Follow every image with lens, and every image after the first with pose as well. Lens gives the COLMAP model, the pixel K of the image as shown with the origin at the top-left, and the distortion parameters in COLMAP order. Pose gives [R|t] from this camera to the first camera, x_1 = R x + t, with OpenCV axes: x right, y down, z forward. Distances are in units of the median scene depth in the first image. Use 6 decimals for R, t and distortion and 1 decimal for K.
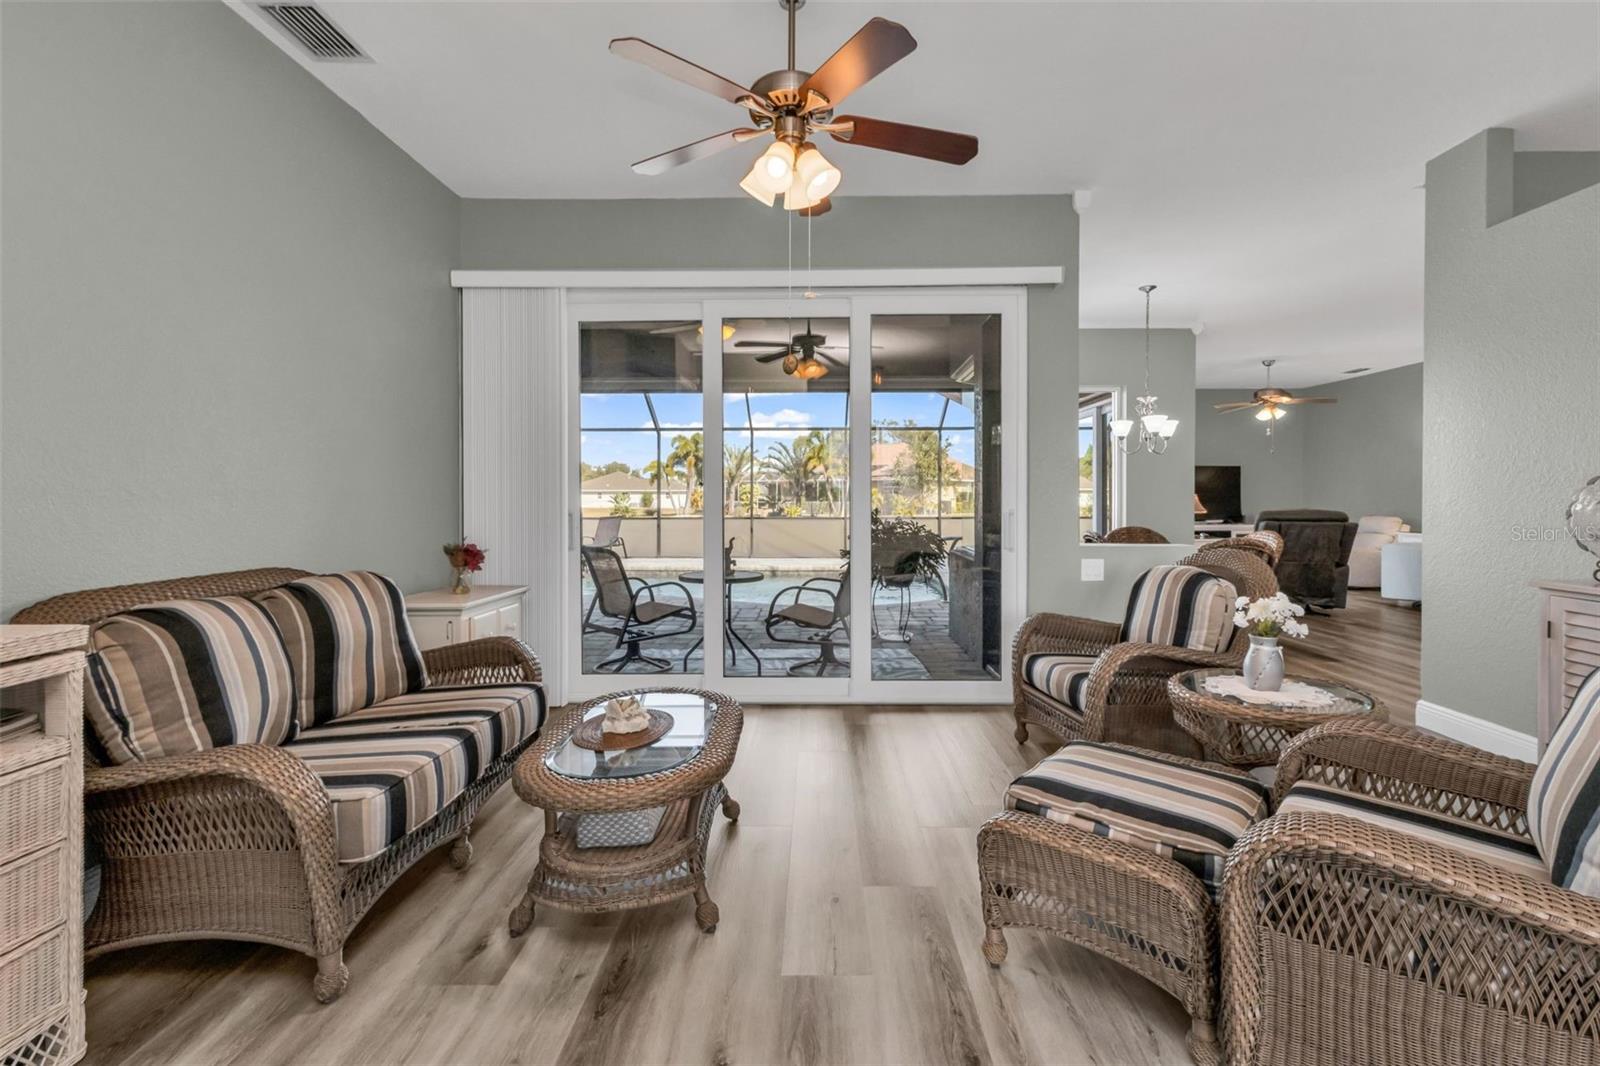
lens RADIAL K [[690.7, 0, 797.7], [0, 690.7, 506.4], [0, 0, 1]] dist [-0.000652, 0.000336]
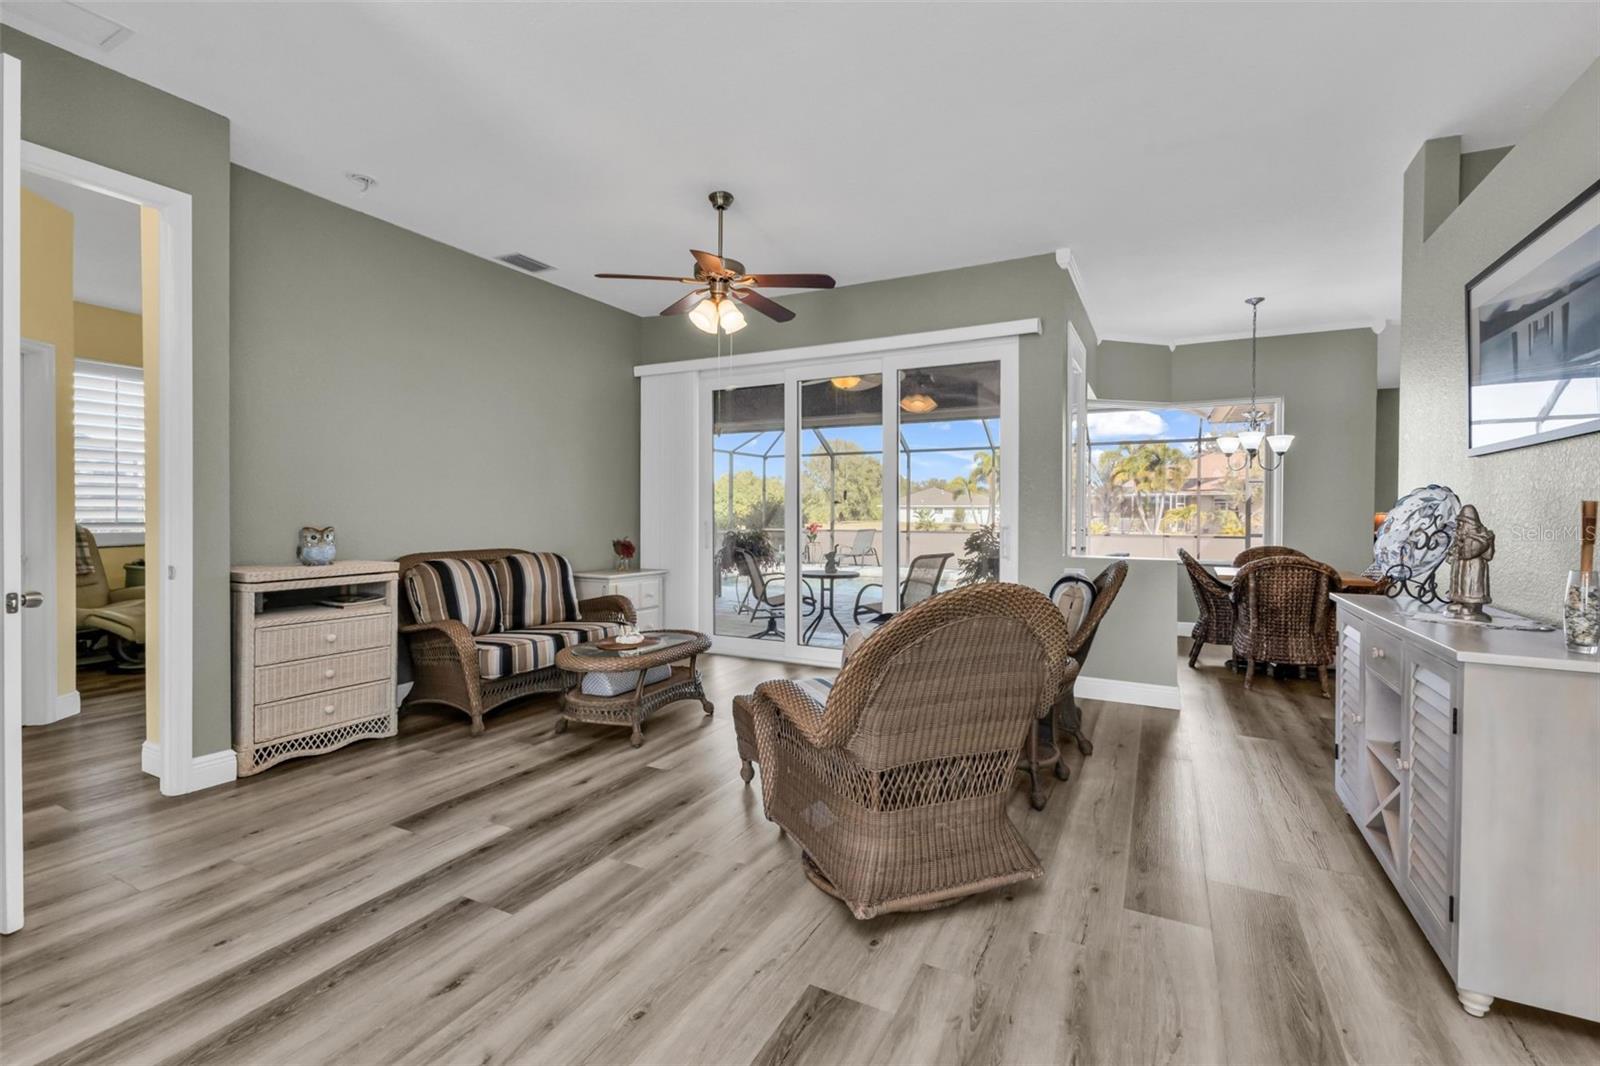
lens RADIAL K [[685.1, 0, 801.8], [0, 685.1, 528.8], [0, 0, 1]] dist [0.001898, 0.000577]
pose [[0.895053, 0.016088, -0.445670, 0.668714], [-0.011422, 0.999848, 0.013155, 0.000037], [0.445814, -0.006684, 0.895101, -0.274634]]
